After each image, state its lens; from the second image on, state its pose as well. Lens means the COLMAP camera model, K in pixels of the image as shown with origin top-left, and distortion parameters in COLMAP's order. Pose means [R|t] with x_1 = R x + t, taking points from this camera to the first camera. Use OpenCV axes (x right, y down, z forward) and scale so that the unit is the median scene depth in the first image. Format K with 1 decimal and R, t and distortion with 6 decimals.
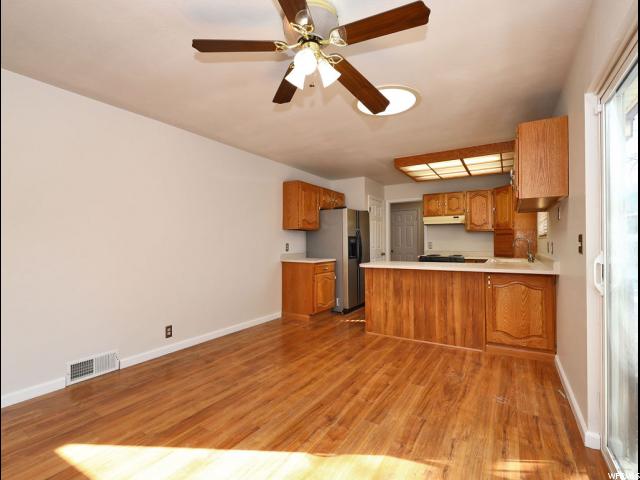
lens RADIAL K [[300.2, 0, 323.1], [0, 300.2, 241.0], [0, 0, 1]] dist [0.003261, 0.000486]
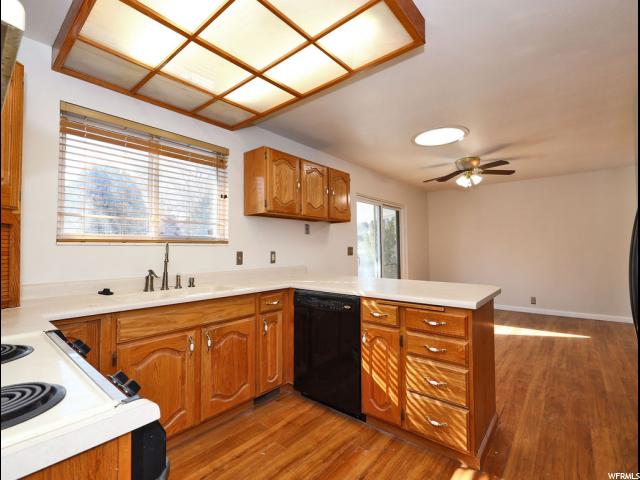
lens RADIAL K [[300.2, 0, 319.2], [0, 300.2, 242.2], [0, 0, 1]] dist [0.003261, 0.000486]
pose [[-0.989145, 0.012820, 0.146384, 0.465617], [0.008626, 0.999535, -0.029249, 0.005836], [-0.146691, -0.027669, -0.988795, 2.008066]]
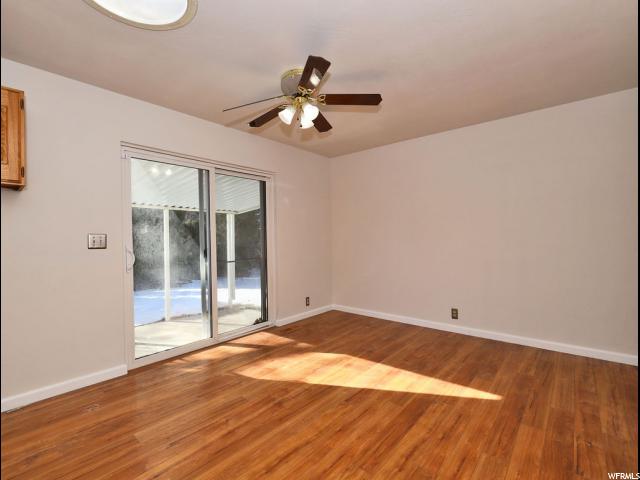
lens RADIAL K [[300.2, 0, 316.1], [0, 300.2, 237.9], [0, 0, 1]] dist [0.003261, 0.000486]
pose [[-0.985621, 0.018583, 0.167948, -0.187833], [0.016888, 0.999791, -0.011517, 0.015670], [-0.168127, -0.008515, -0.985729, 1.310448]]
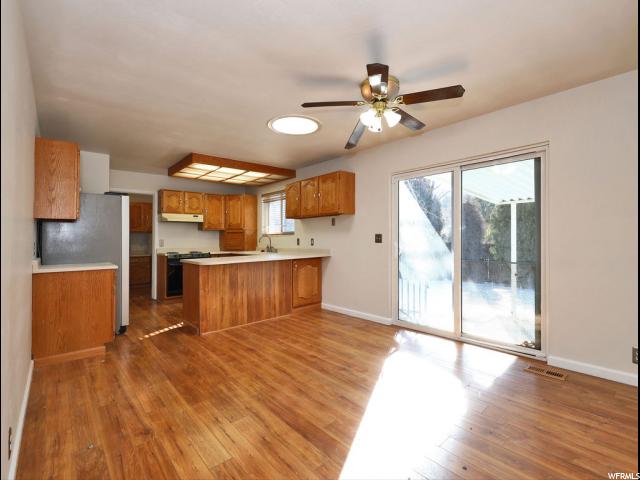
lens RADIAL K [[300.2, 0, 329.4], [0, 300.2, 241.6], [0, 0, 1]] dist [0.003261, 0.000486]
pose [[0.280595, -0.011624, 0.959756, -0.822404], [0.006039, 0.999928, 0.010345, 0.006649], [-0.959807, 0.002893, 0.280645, 0.442192]]
